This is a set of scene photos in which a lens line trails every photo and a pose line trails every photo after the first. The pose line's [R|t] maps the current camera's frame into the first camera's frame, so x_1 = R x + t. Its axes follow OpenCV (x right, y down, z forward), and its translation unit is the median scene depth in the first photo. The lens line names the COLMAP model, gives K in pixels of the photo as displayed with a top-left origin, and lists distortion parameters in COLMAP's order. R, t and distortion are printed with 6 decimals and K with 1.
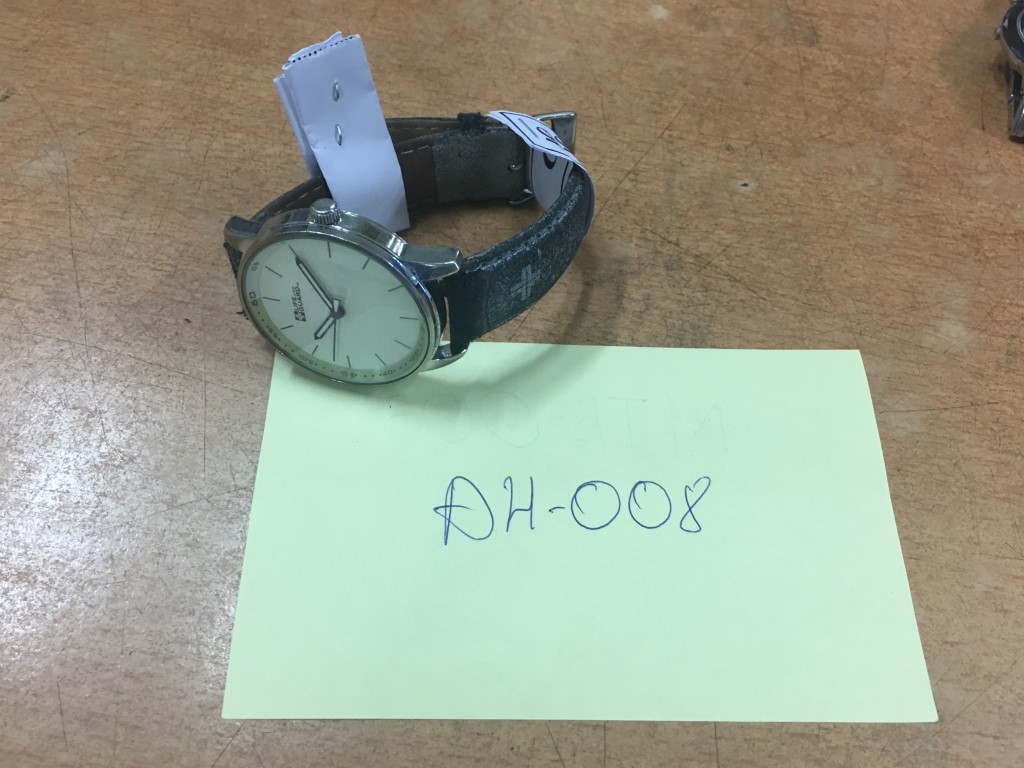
lens RADIAL K [[876.5, 0, 511.1], [0, 876.5, 387.9], [0, 0, 1]] dist [0.075521, -0.135067]
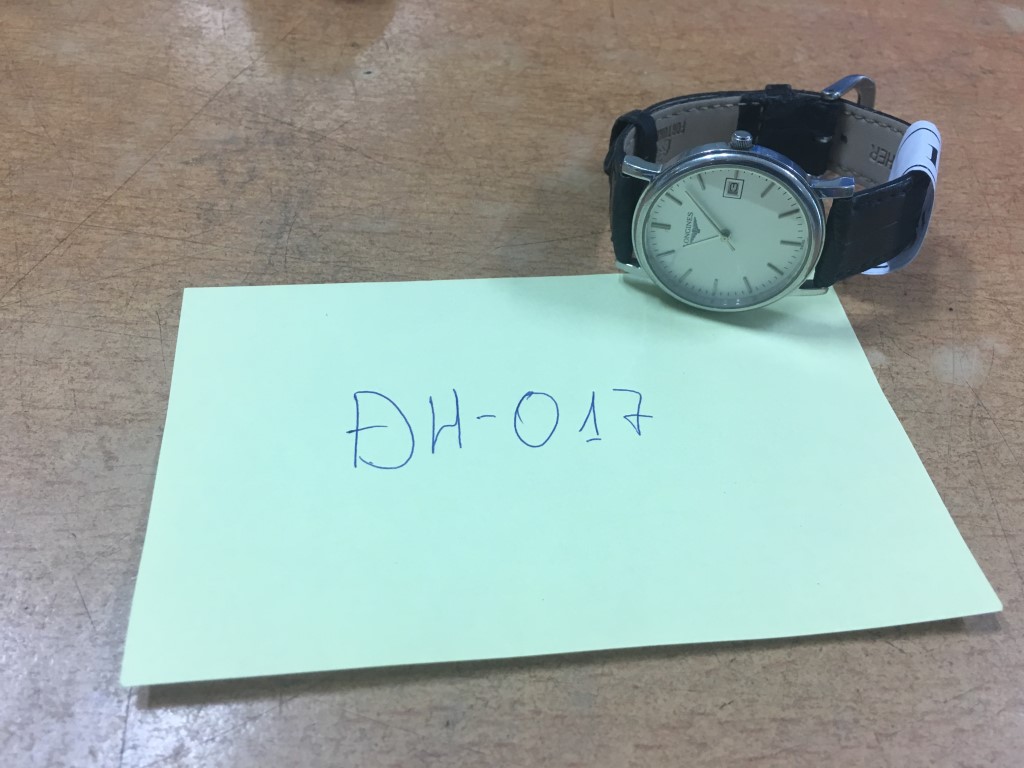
lens RADIAL K [[876.5, 0, 511.8], [0, 876.5, 387.8], [0, 0, 1]] dist [0.075521, -0.135067]
pose [[0.985902, -0.124043, 0.112301, 0.273400], [0.139307, 0.980270, -0.140229, 0.275506], [-0.092690, 0.153897, 0.983730, 0.079487]]
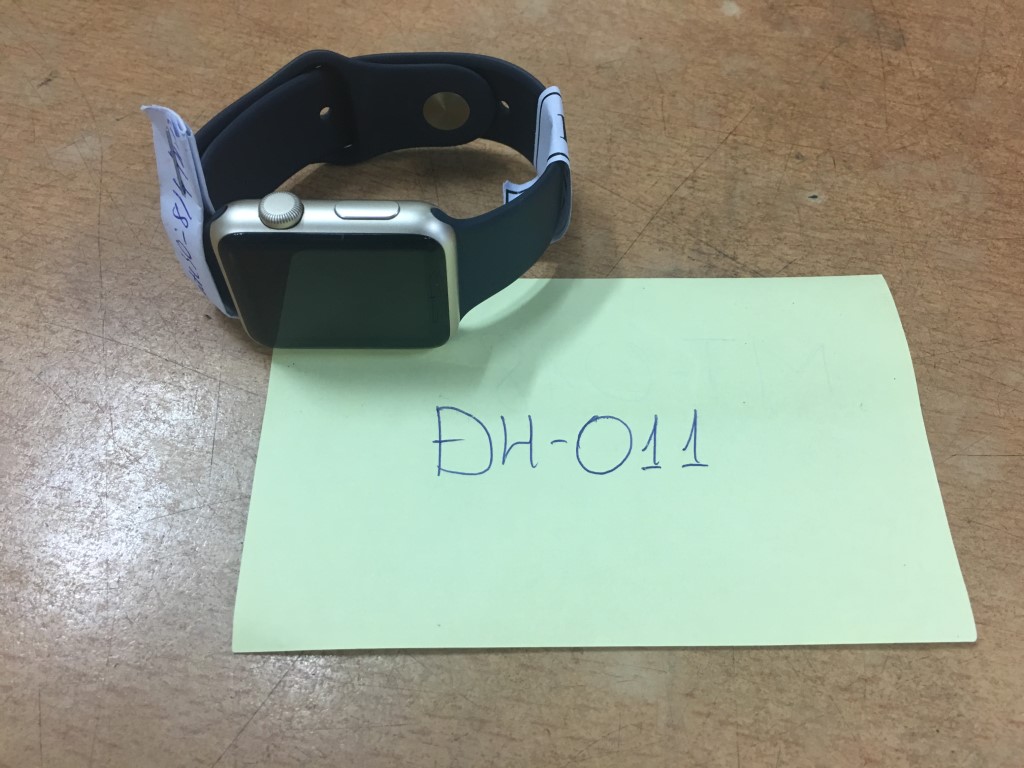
lens RADIAL K [[876.5, 0, 513.1], [0, 876.5, 390.2], [0, 0, 1]] dist [0.075521, -0.135067]
pose [[0.995537, 0.053316, -0.077870, 0.037043], [-0.053712, 0.998552, -0.003001, -0.010298], [0.077597, 0.007170, 0.996959, 0.063948]]
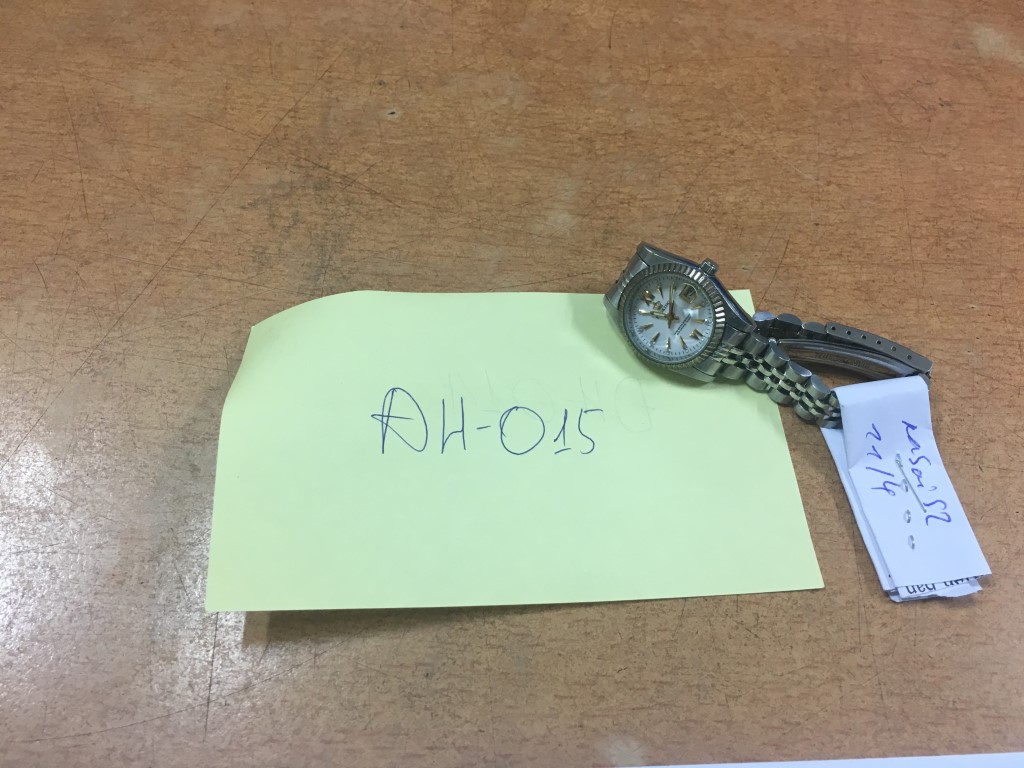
lens RADIAL K [[876.5, 0, 514.2], [0, 876.5, 380.4], [0, 0, 1]] dist [0.075521, -0.135067]
pose [[0.993721, -0.105918, 0.036062, 0.350863], [0.105771, 0.994373, 0.005958, 0.128890], [-0.036491, -0.002106, 0.999332, -0.159171]]
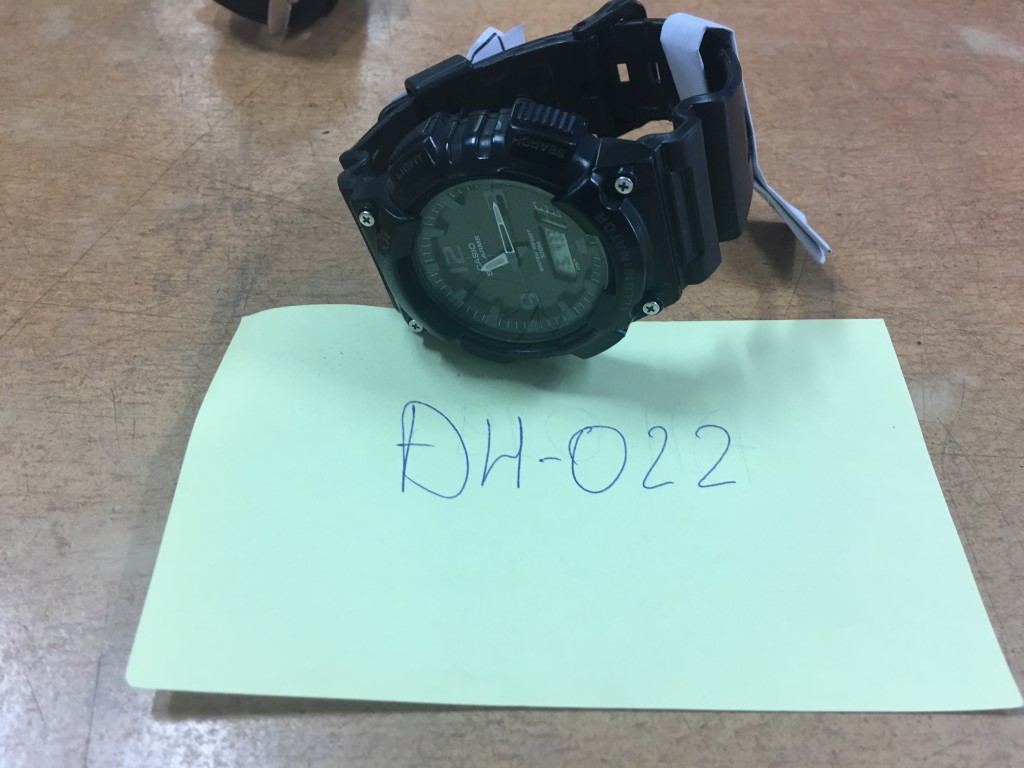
lens RADIAL K [[876.5, 0, 512.5], [0, 876.5, 389.5], [0, 0, 1]] dist [0.075521, -0.135067]
pose [[0.979339, -0.170278, 0.109087, 0.317551], [0.187243, 0.967298, -0.171098, 0.255264], [-0.076386, 0.187989, 0.979196, 0.083011]]
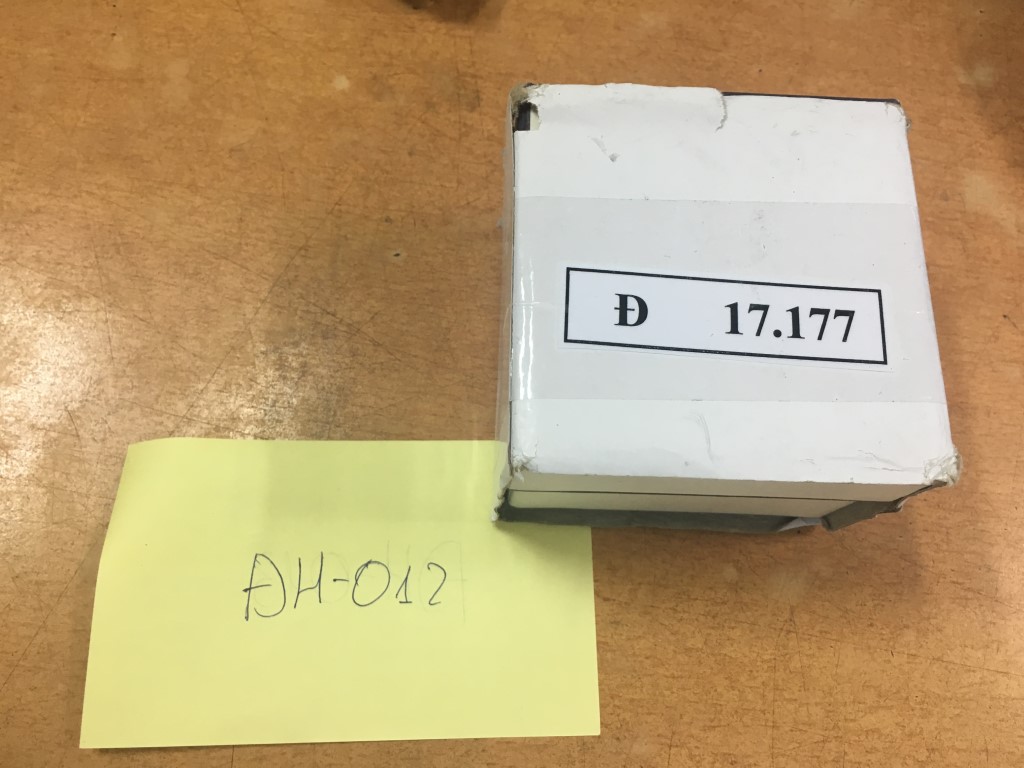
lens RADIAL K [[876.5, 0, 512.4], [0, 876.5, 377.8], [0, 0, 1]] dist [0.075521, -0.135067]
pose [[0.998560, -0.050280, 0.018679, 0.400347], [0.046296, 0.983789, 0.173250, -0.270852], [-0.027087, -0.172136, 0.984701, -0.237067]]
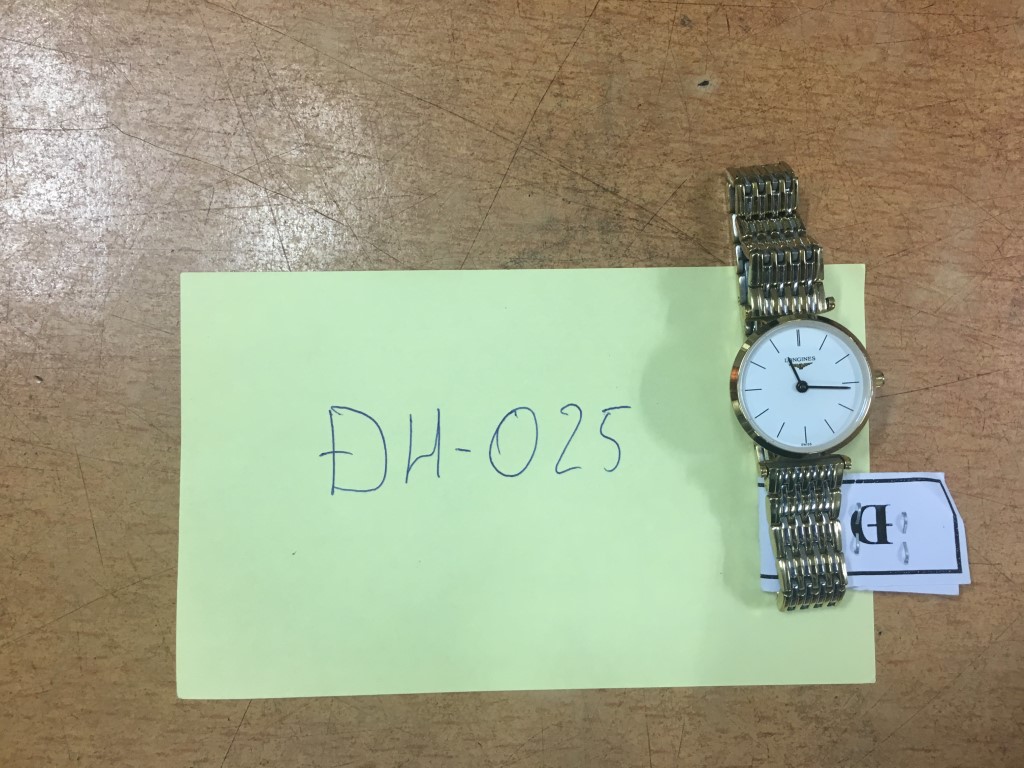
lens RADIAL K [[876.5, 0, 509.7], [0, 876.5, 389.8], [0, 0, 1]] dist [0.075521, -0.135067]
pose [[0.995238, -0.086877, -0.044210, 0.110377], [0.097478, 0.888634, 0.448137, -0.359702], [0.000354, -0.450313, 0.892871, 0.202724]]
